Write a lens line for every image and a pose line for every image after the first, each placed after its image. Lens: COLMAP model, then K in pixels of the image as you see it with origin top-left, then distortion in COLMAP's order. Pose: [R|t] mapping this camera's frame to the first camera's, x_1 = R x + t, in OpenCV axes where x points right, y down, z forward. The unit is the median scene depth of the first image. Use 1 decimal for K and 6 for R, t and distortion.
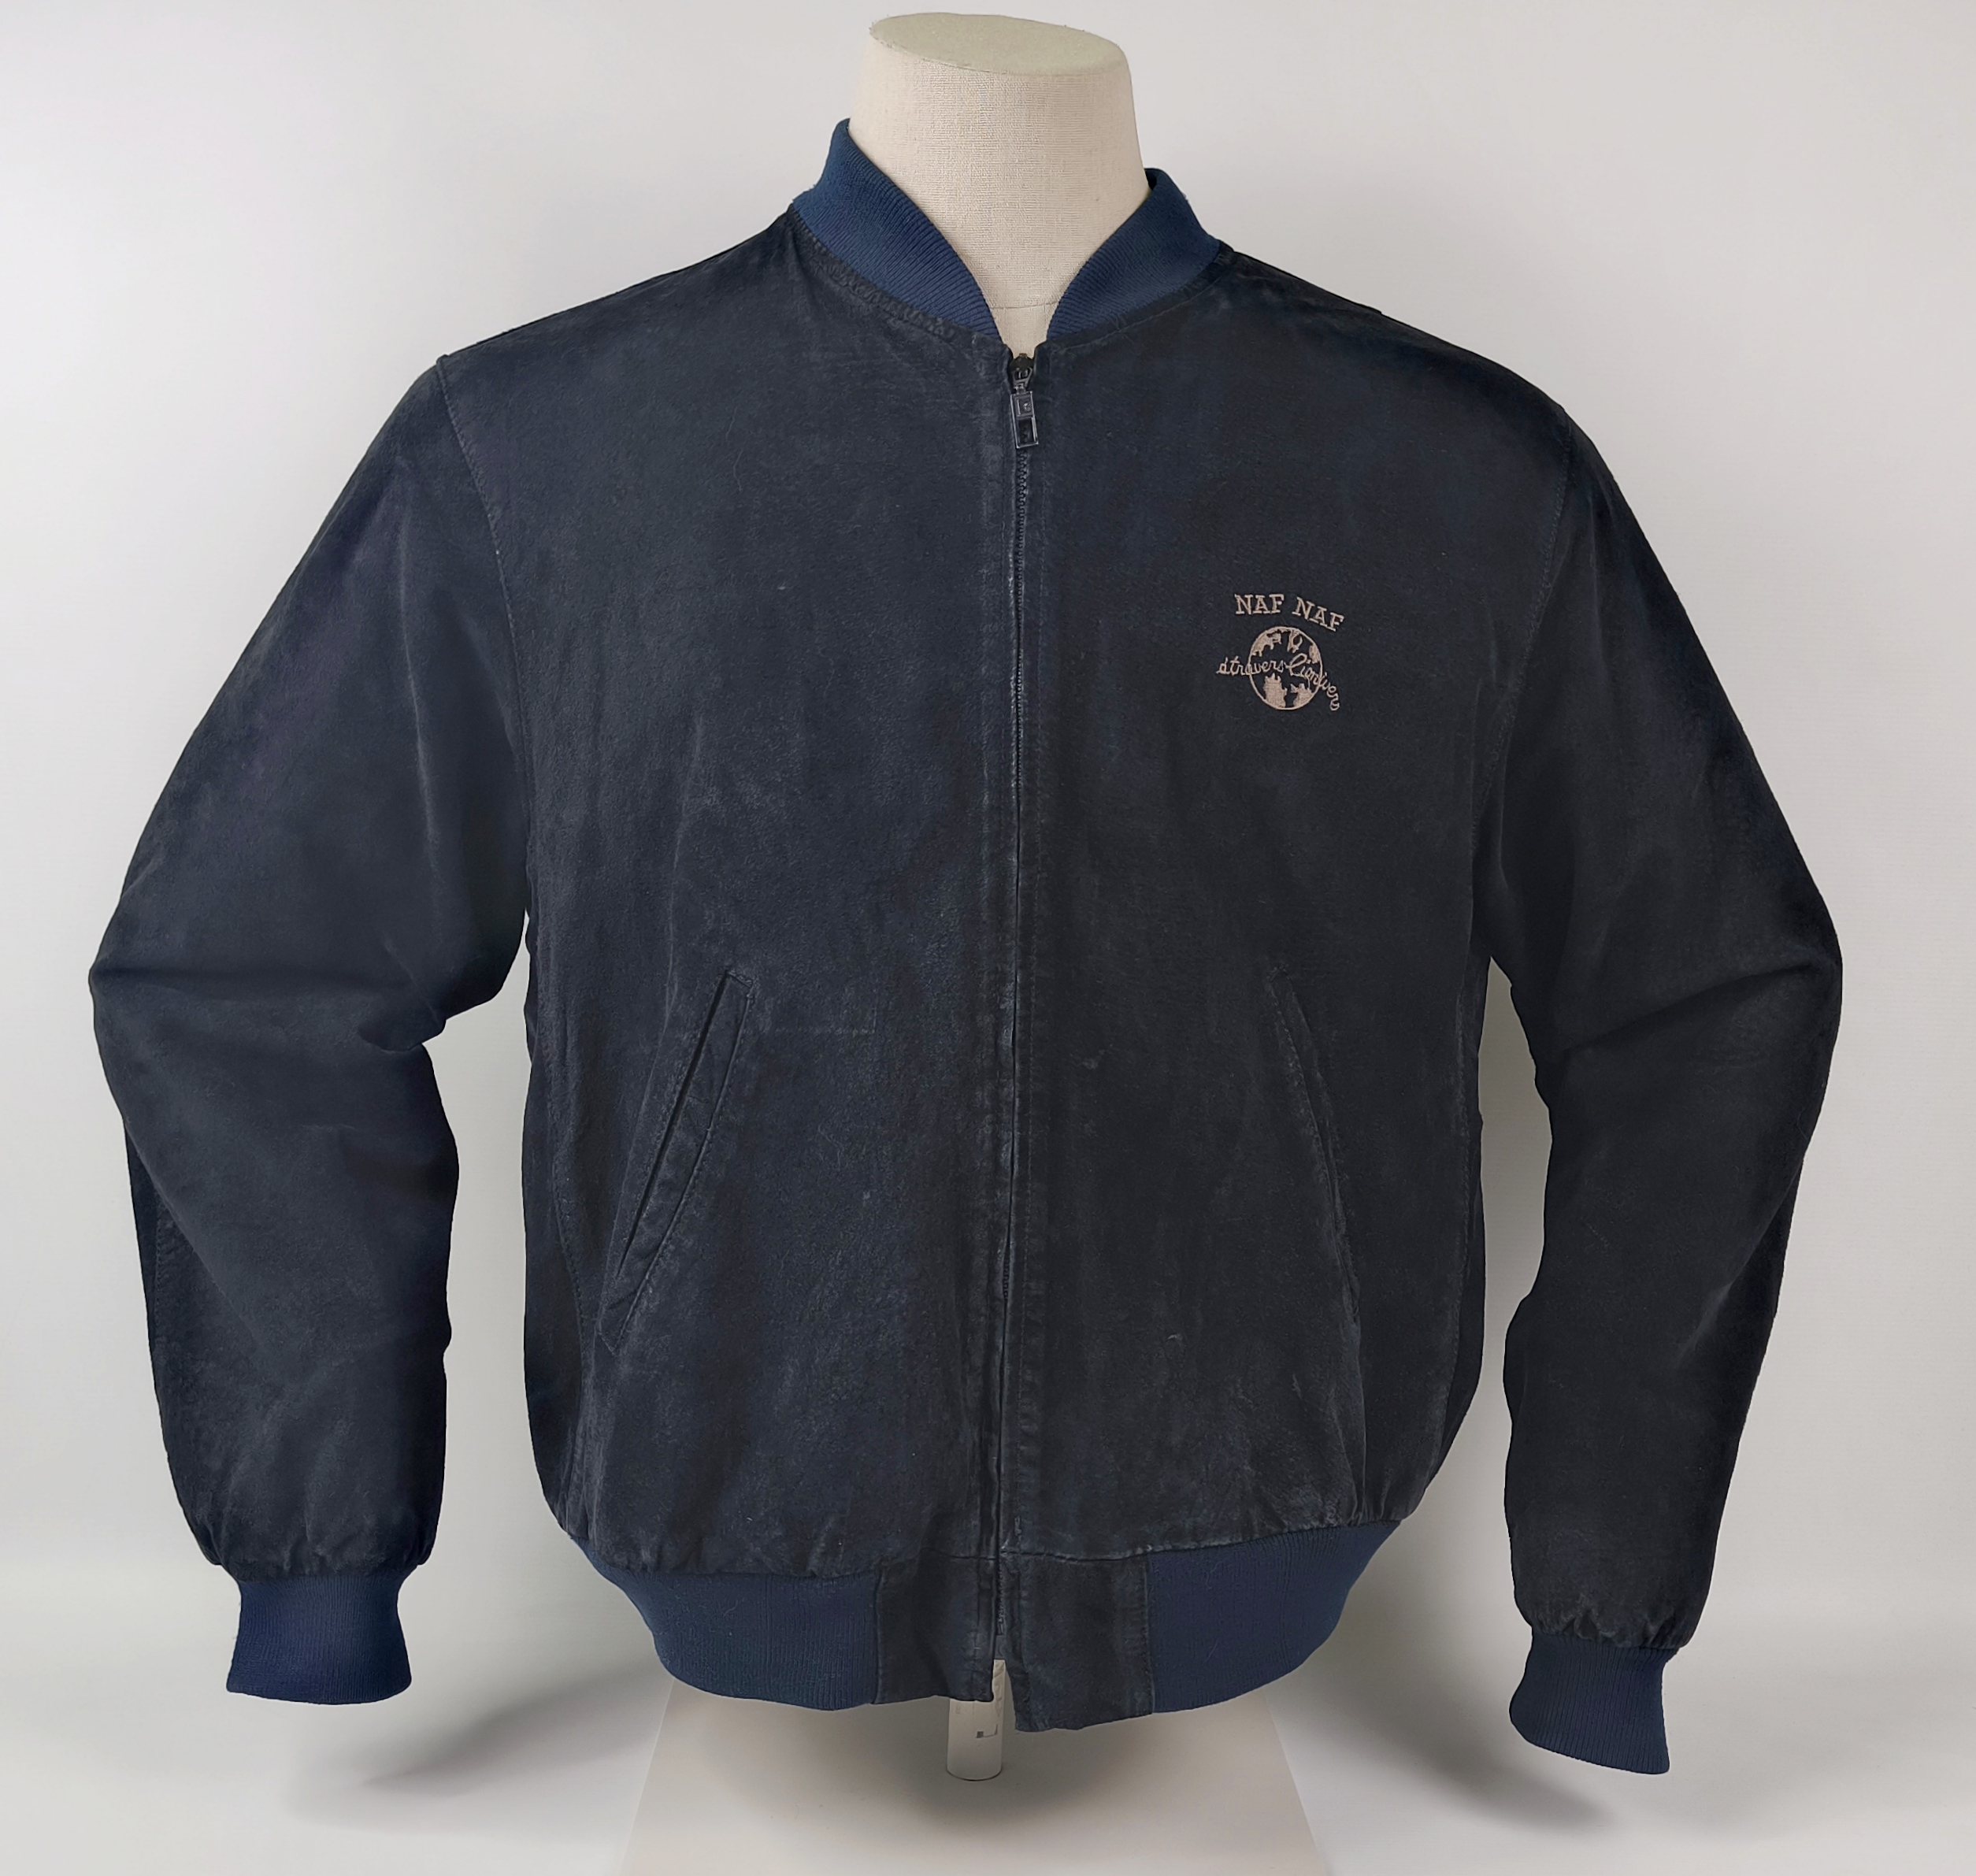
lens RADIAL K [[1842.0, 0, 989.9], [0, 1842.0, 915.6], [0, 0, 1]] dist [0.082976, -0.072984]
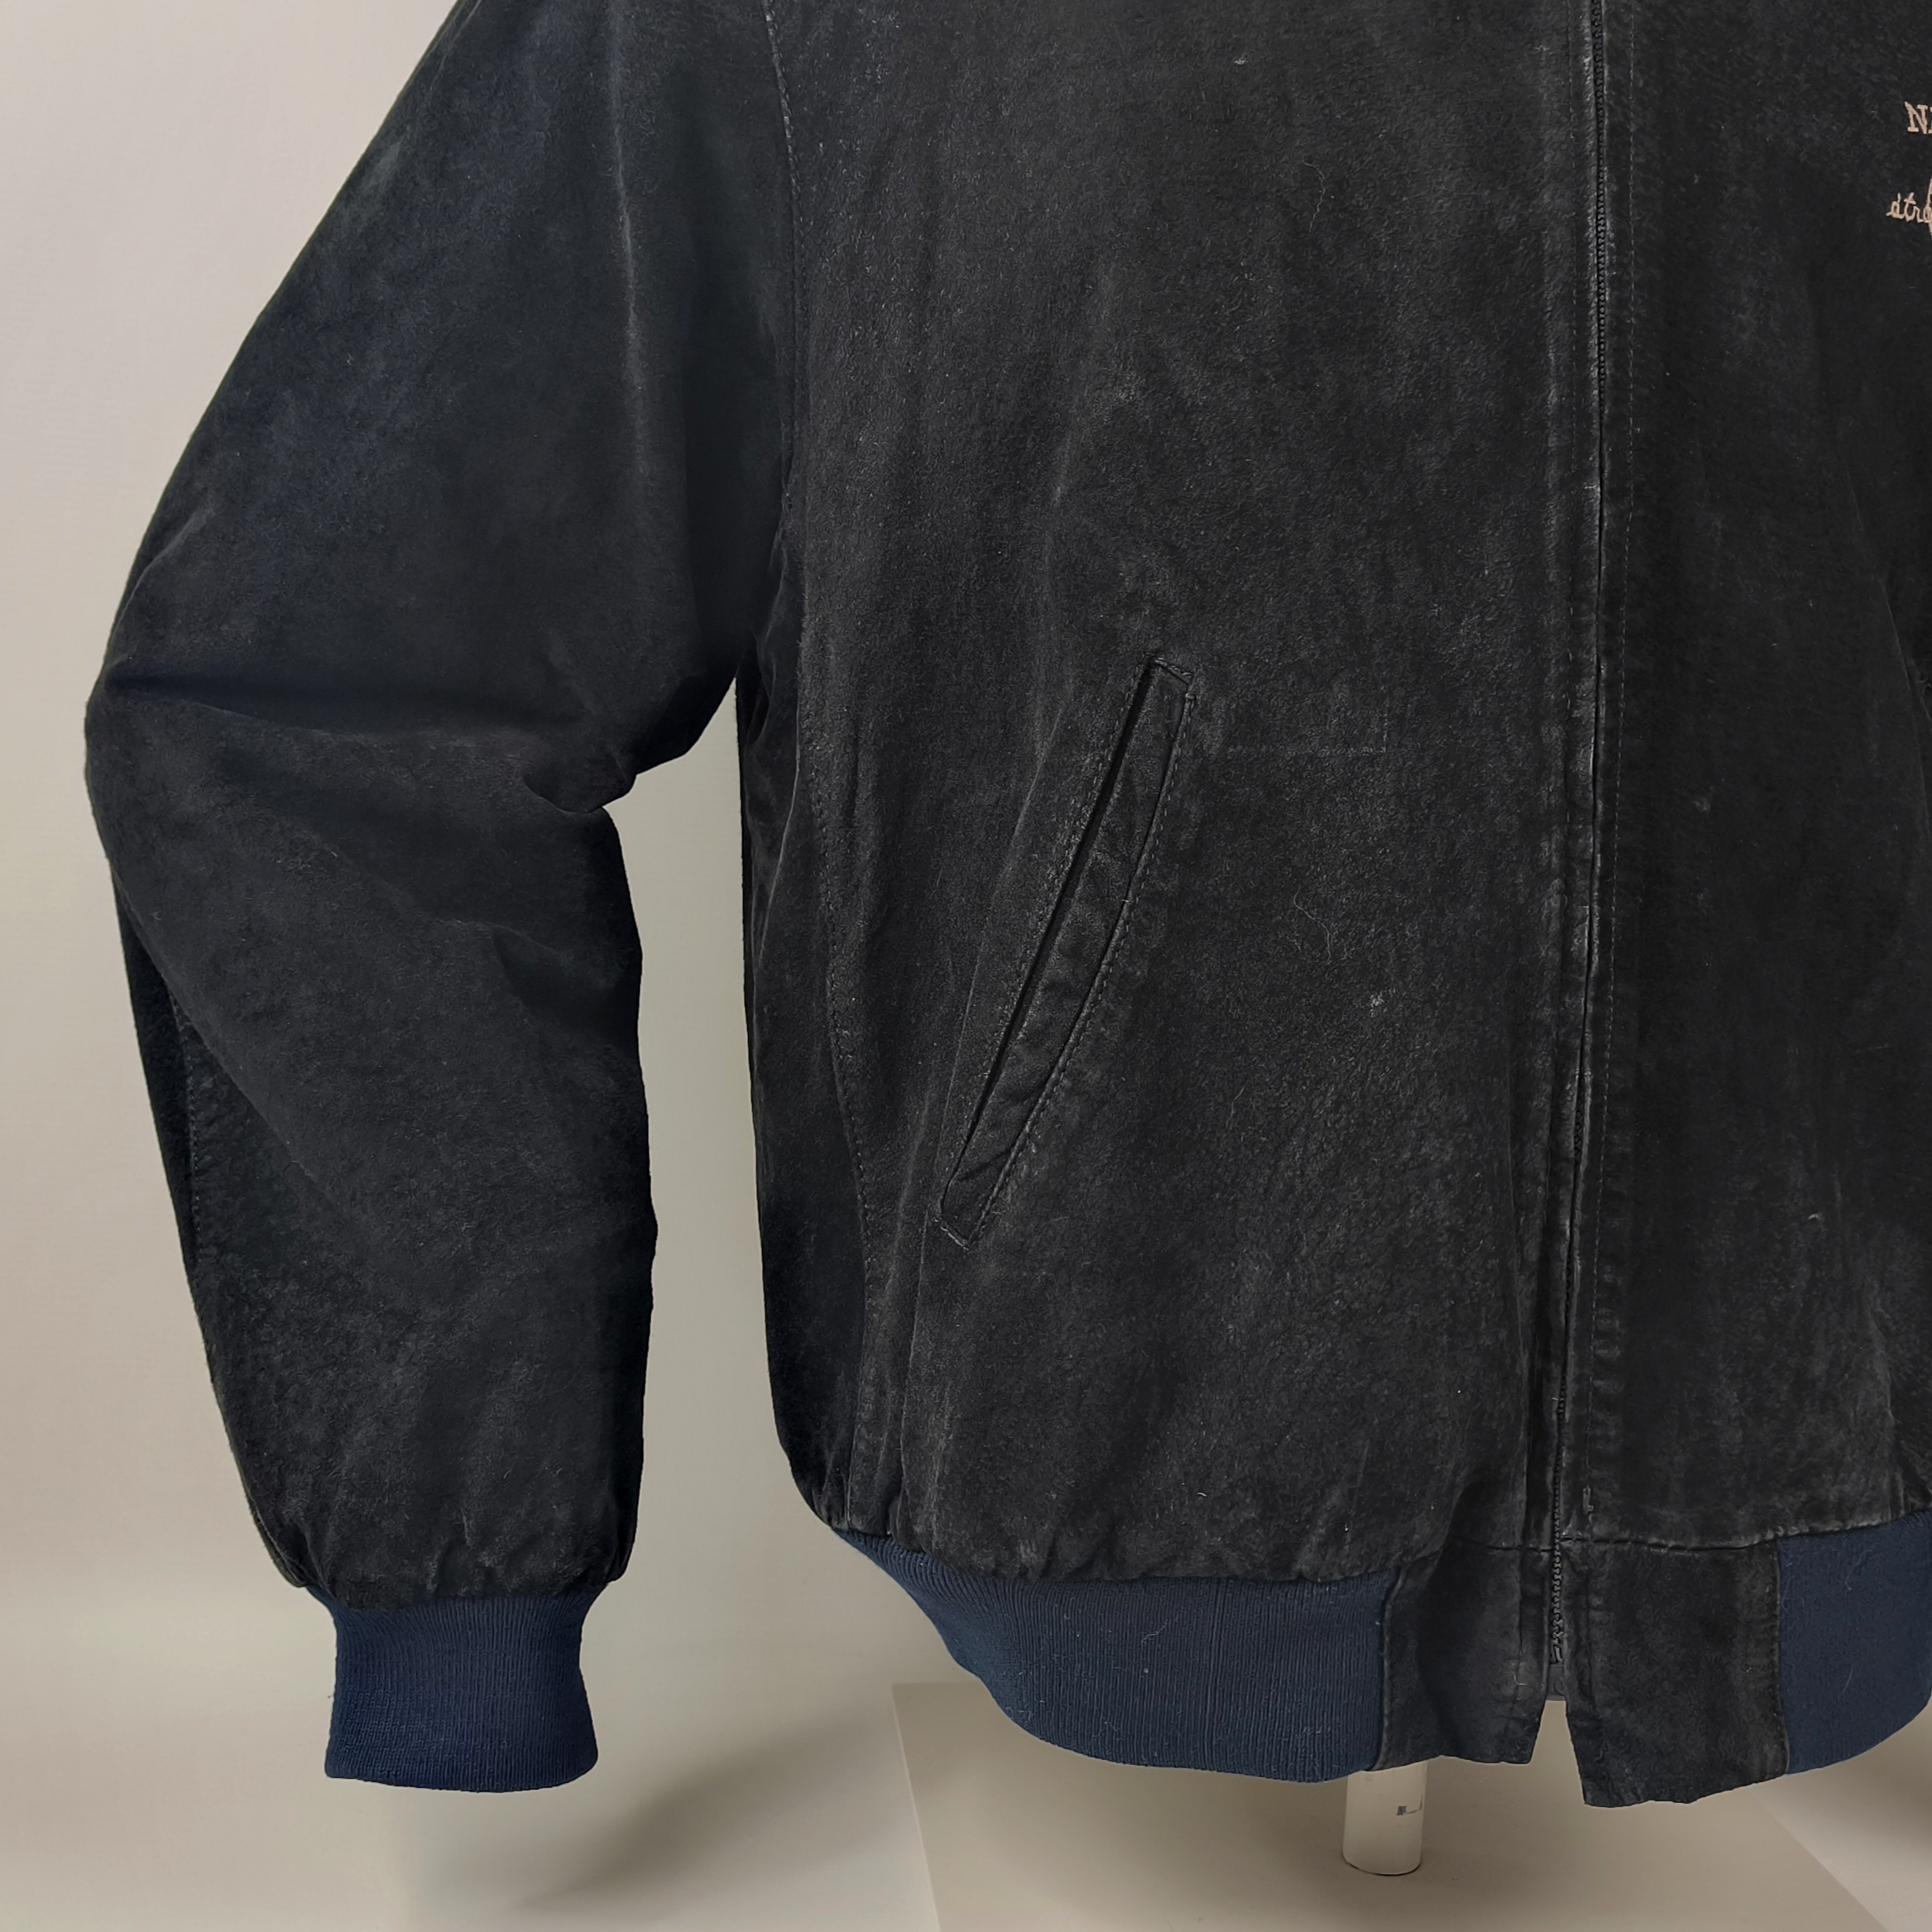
lens RADIAL K [[2128.8, 0, 1079.4], [0, 2128.8, 897.3], [0, 0, 1]] dist [0.066863, -0.056604]
pose [[0.996636, 0.002935, 0.081897, -0.228627], [-0.004128, 0.999888, 0.014404, 0.103118], [-0.081846, -0.014694, 0.996537, 0.255076]]
